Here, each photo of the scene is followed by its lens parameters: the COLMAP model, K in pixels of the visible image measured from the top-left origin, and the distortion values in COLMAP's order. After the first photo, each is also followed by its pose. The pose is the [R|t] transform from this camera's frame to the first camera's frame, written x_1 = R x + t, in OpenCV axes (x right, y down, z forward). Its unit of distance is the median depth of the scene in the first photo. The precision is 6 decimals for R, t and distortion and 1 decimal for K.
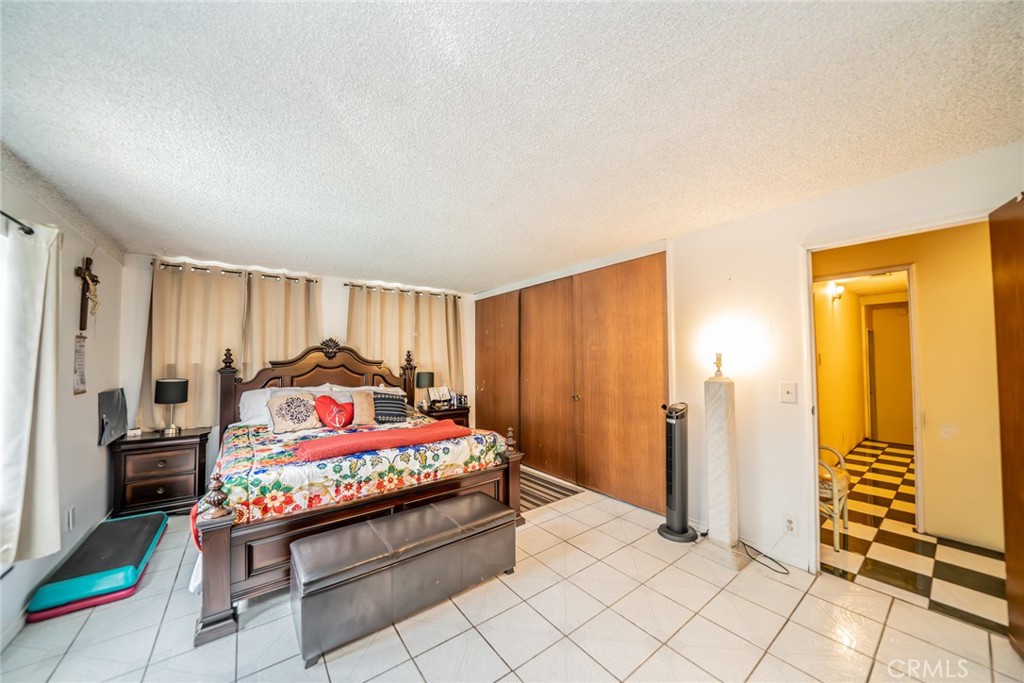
lens RADIAL K [[354.8, 0, 513.3], [0, 354.8, 341.8], [0, 0, 1]] dist [-0.019190, 0.001638]
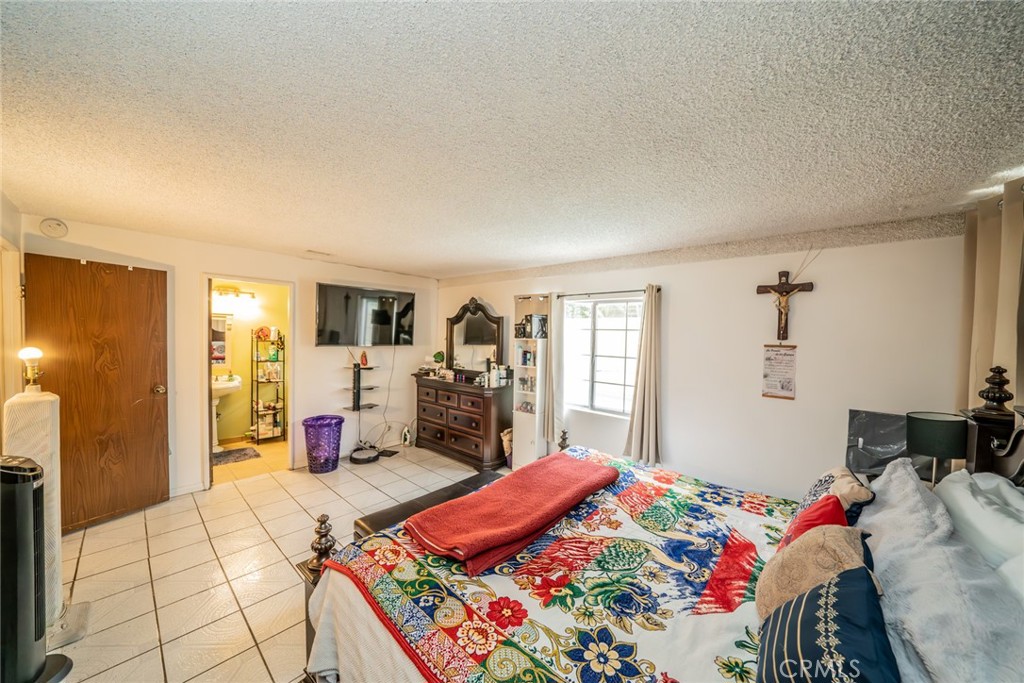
lens RADIAL K [[354.8, 0, 512.2], [0, 354.8, 343.9], [0, 0, 1]] dist [-0.019190, 0.001638]
pose [[-0.979078, -0.013286, -0.203051, -0.169986], [-0.010229, 0.999818, -0.016100, 0.004860], [0.203228, -0.013686, -0.979036, 1.606250]]
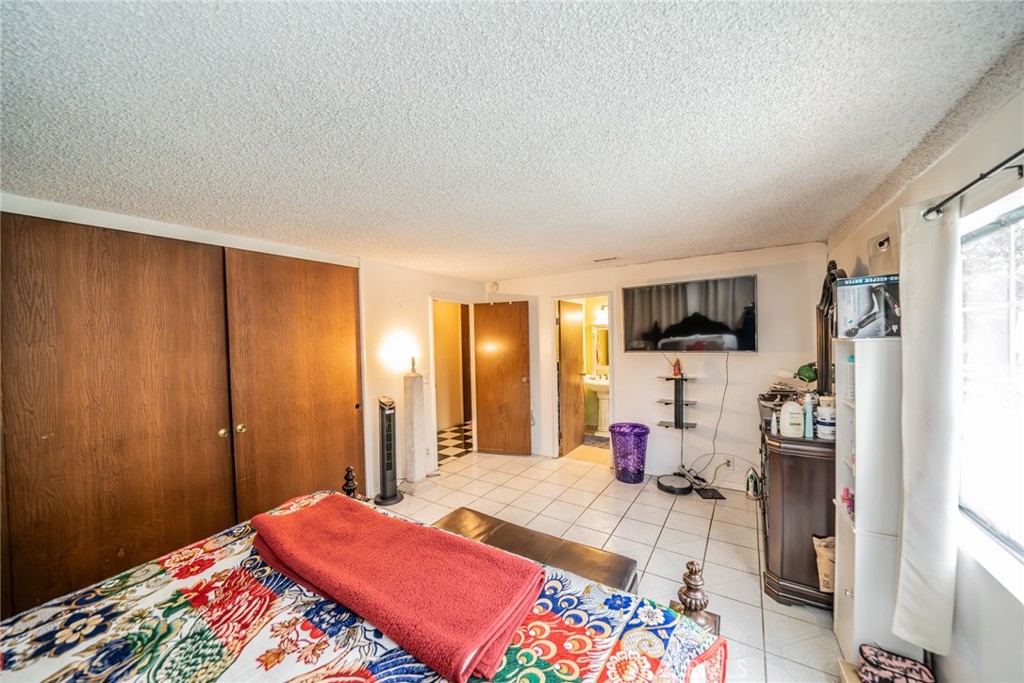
lens RADIAL K [[354.8, 0, 514.3], [0, 354.8, 345.3], [0, 0, 1]] dist [-0.019190, 0.001638]
pose [[-0.340900, -0.001823, 0.940098, -0.848953], [-0.014984, 0.999882, -0.003495, -0.015886], [-0.939980, -0.015278, -0.340886, 0.970469]]
